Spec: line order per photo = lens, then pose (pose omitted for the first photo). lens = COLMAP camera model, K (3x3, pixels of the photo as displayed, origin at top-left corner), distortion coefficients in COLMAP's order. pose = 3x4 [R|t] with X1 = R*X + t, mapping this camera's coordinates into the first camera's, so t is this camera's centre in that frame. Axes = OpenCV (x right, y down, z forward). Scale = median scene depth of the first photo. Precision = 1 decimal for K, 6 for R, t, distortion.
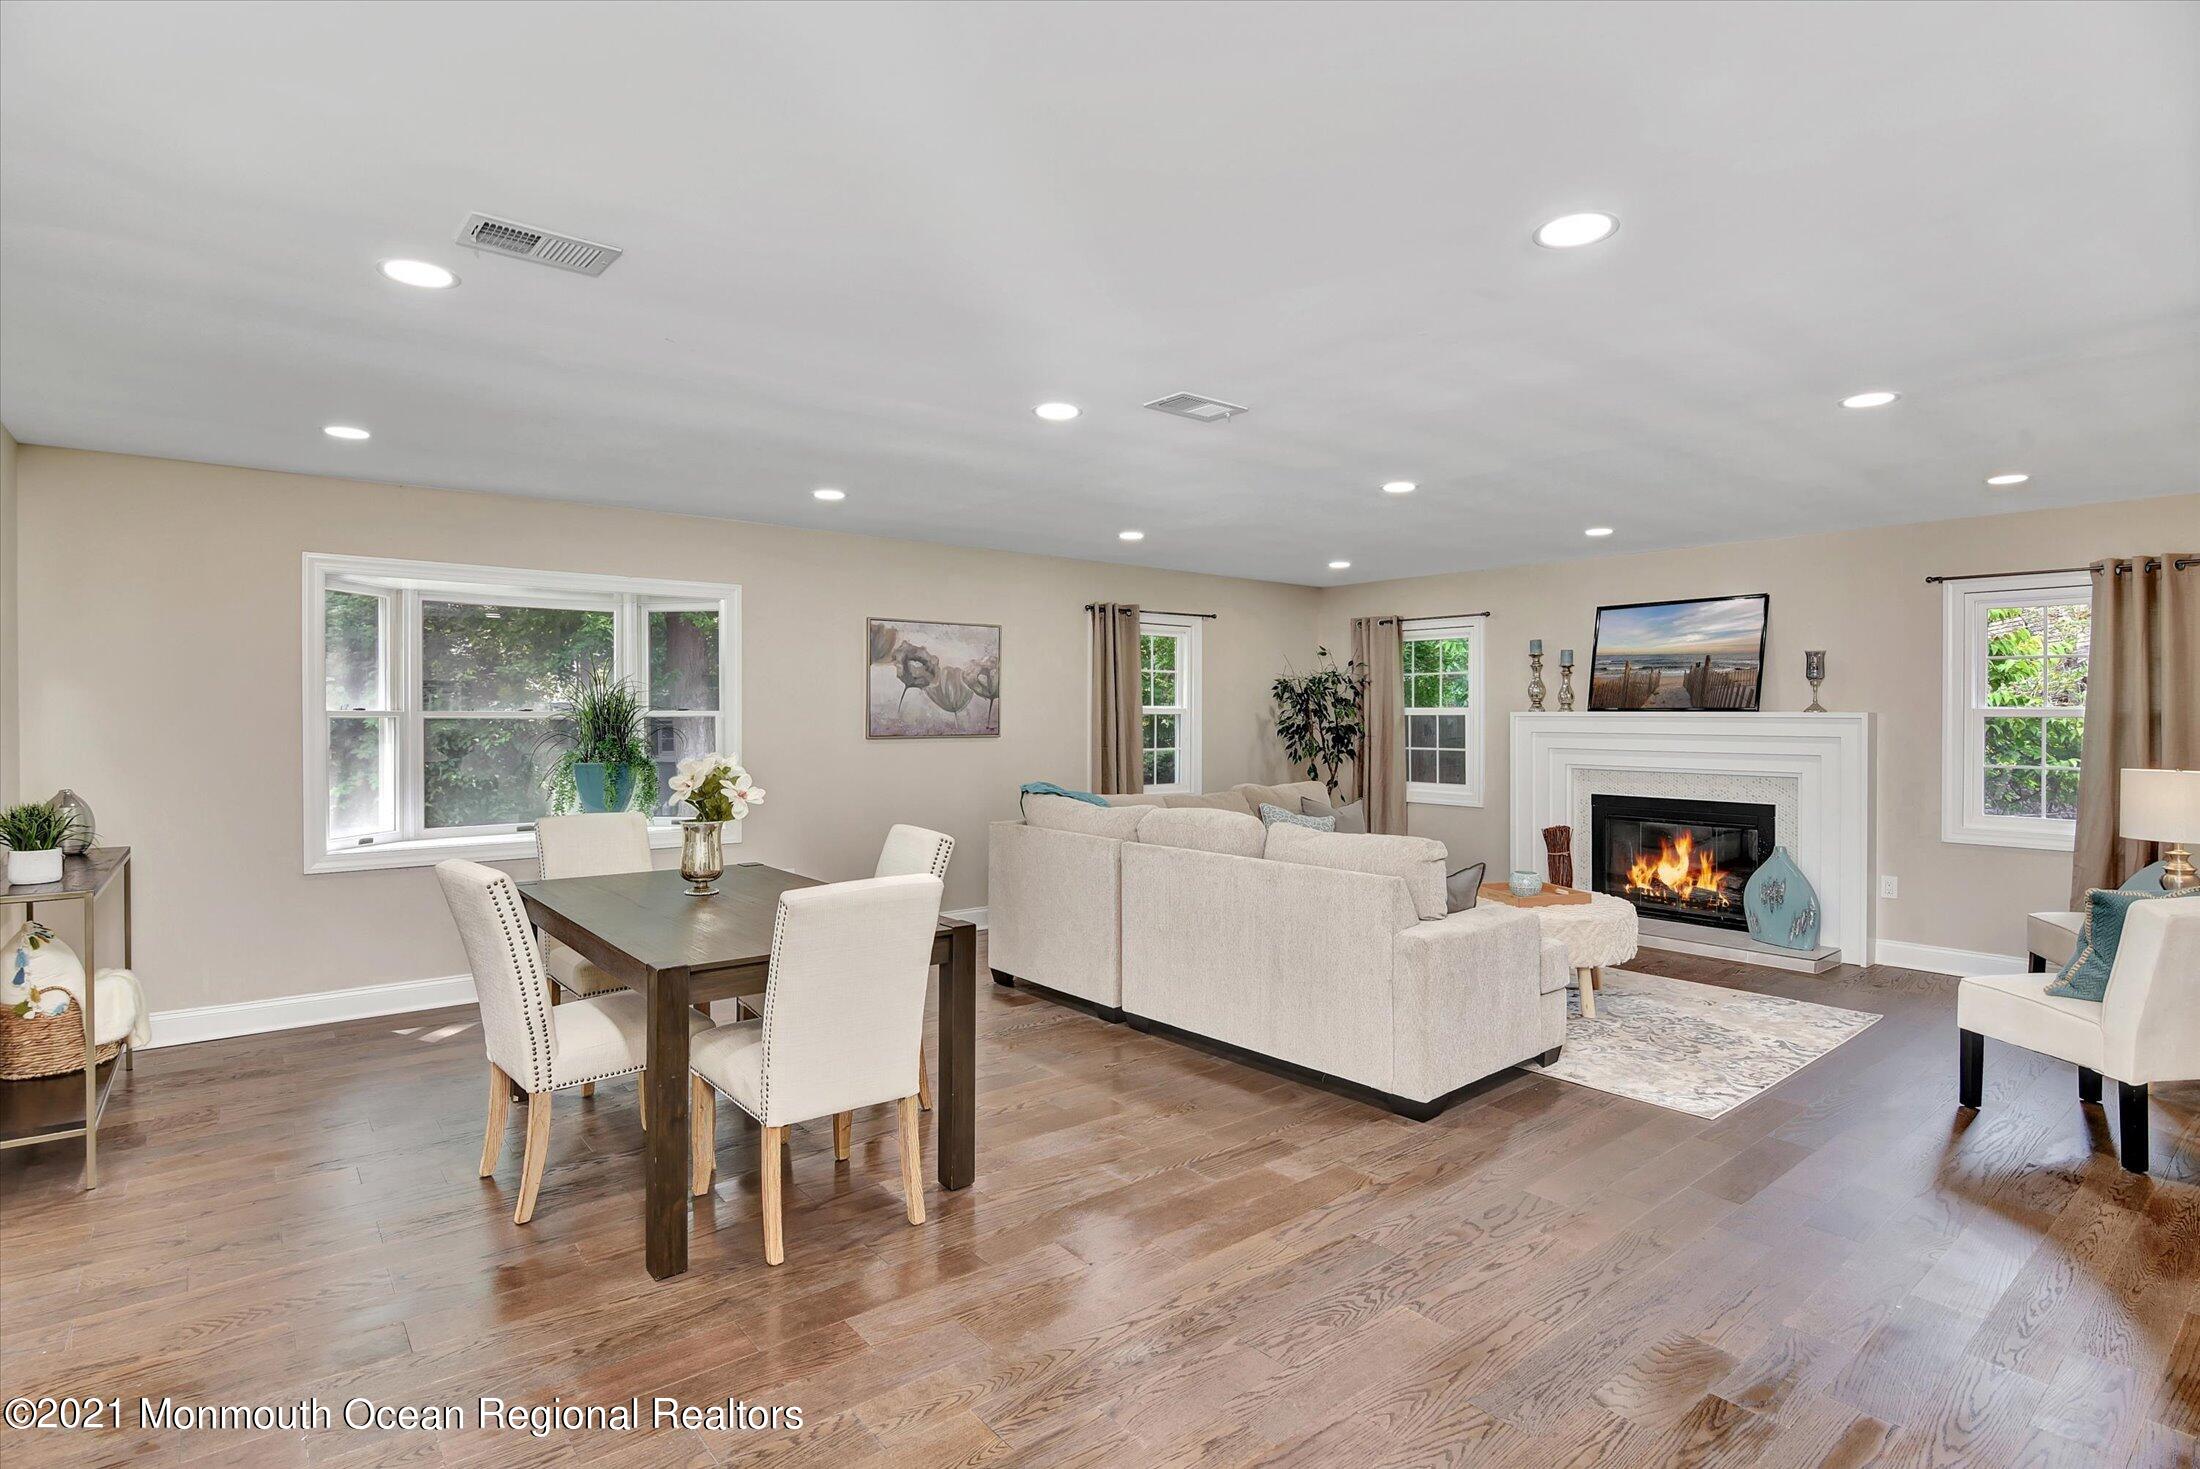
lens RADIAL K [[1071.1, 0, 1098.2], [0, 1071.1, 724.1], [0, 0, 1]] dist [-0.002936, -0.000150]
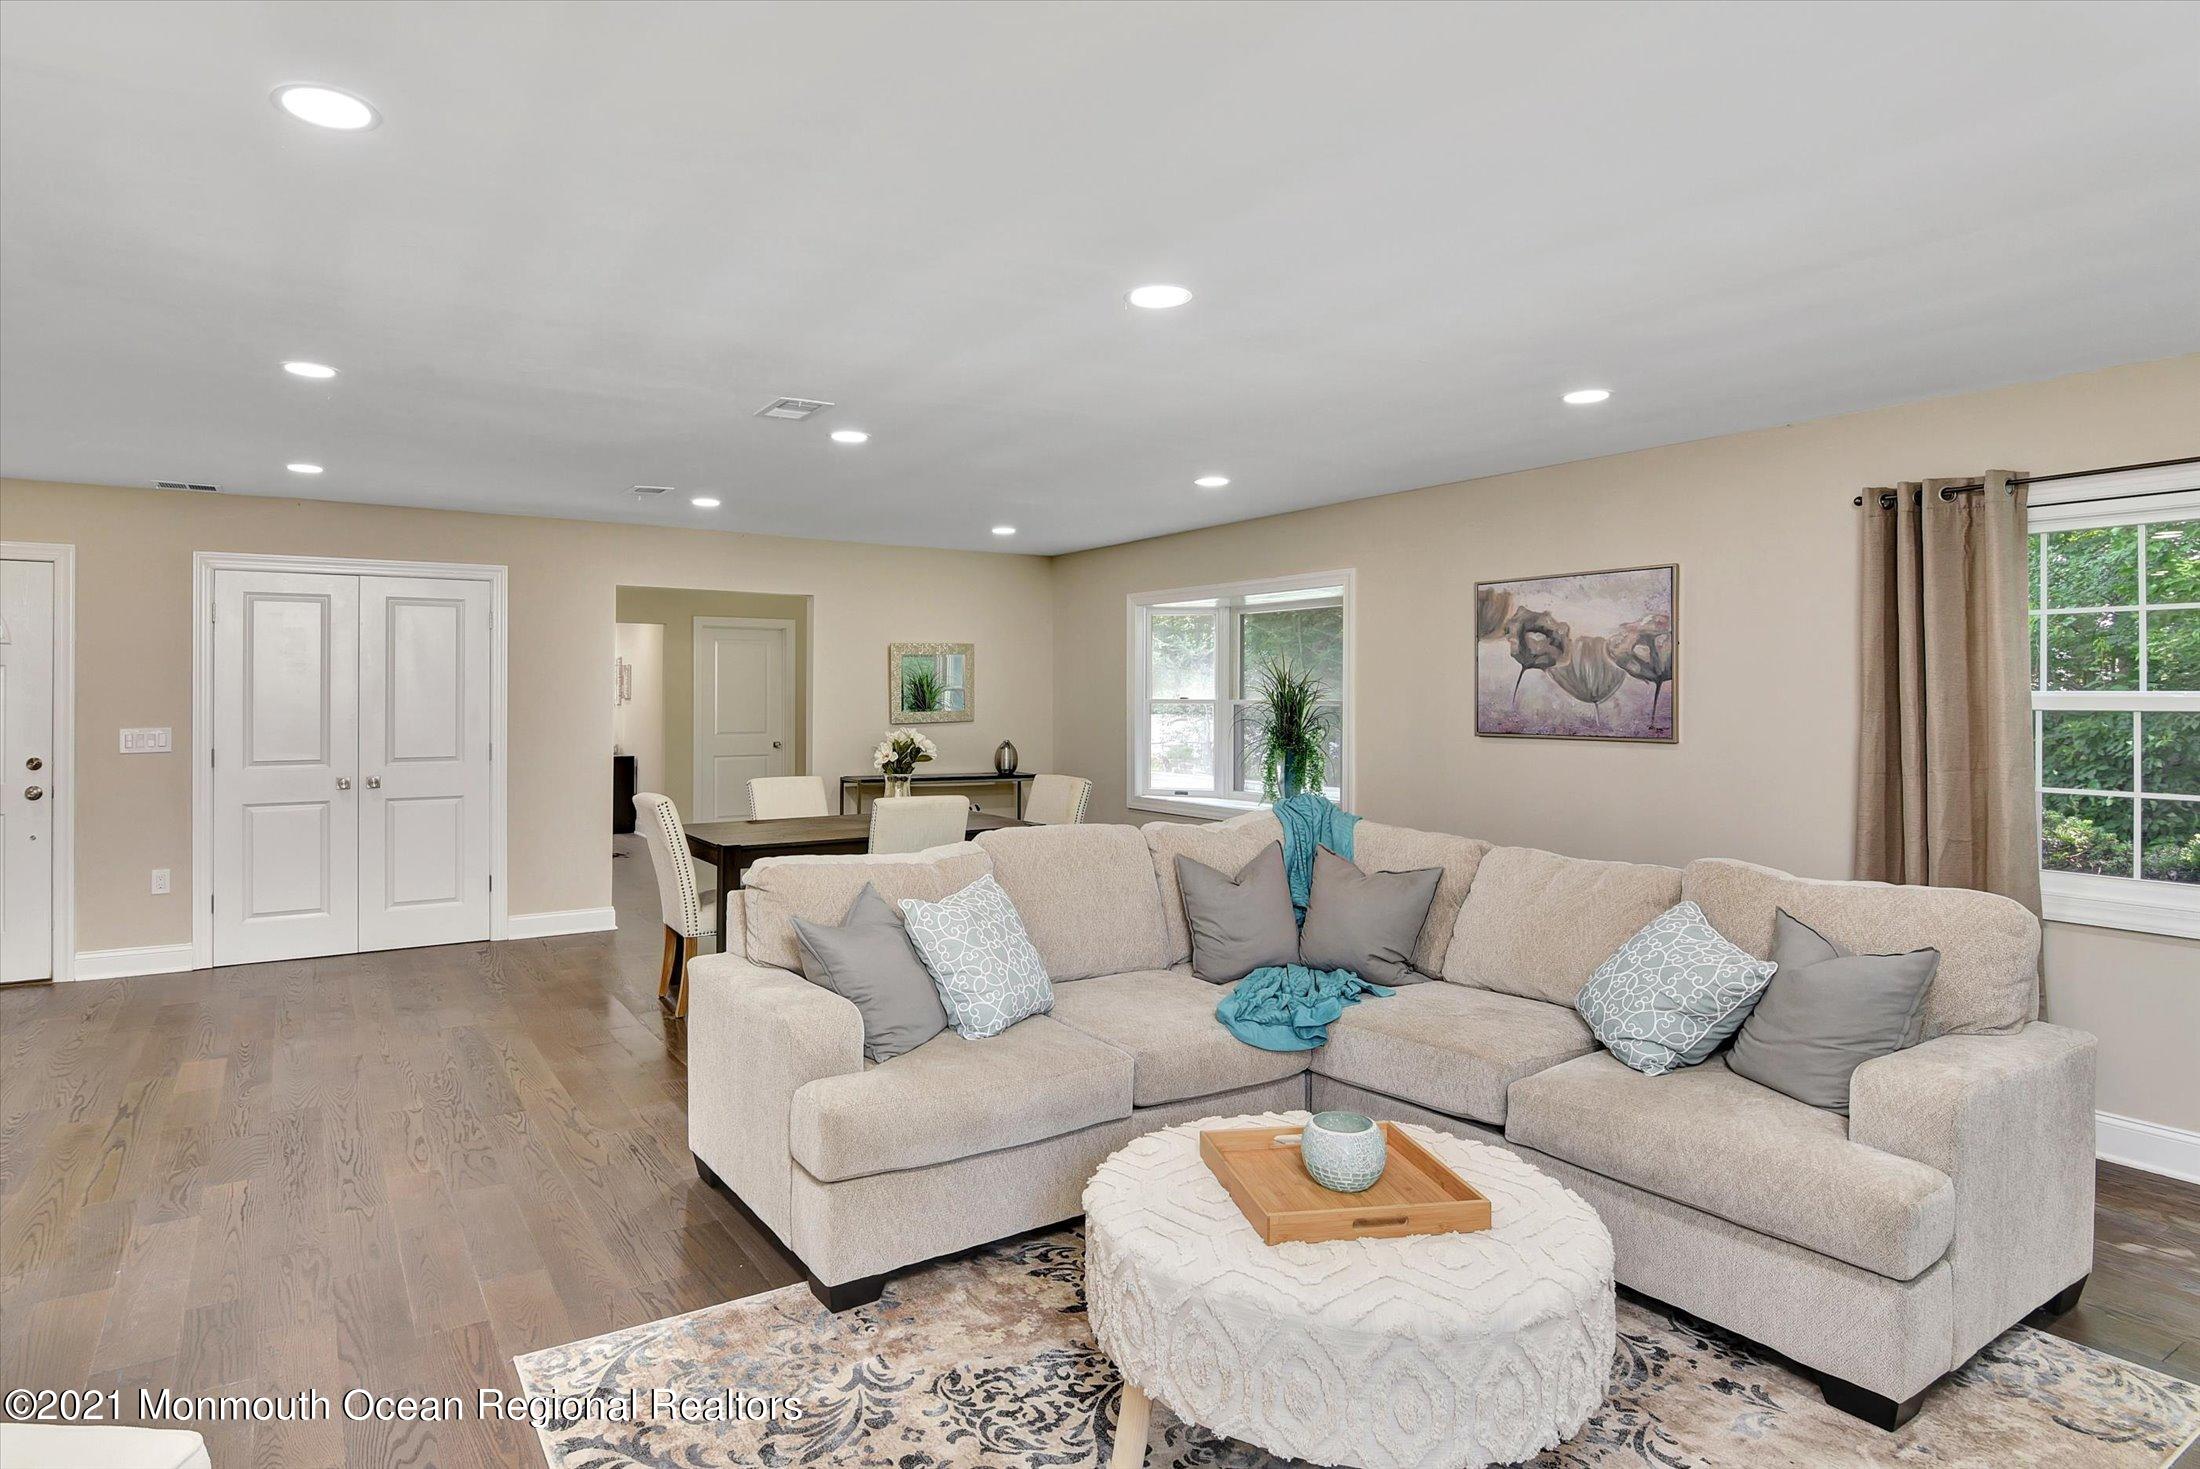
lens RADIAL K [[1258.0, 0, 1099.9], [0, 1258.0, 713.4], [0, 0, 1]] dist [0.003051, 0.000367]
pose [[-0.120944, 0.011782, -0.992589, 0.730155], [-0.013241, 0.999821, 0.013481, -0.011688], [0.992571, 0.014774, -0.120766, 0.826003]]
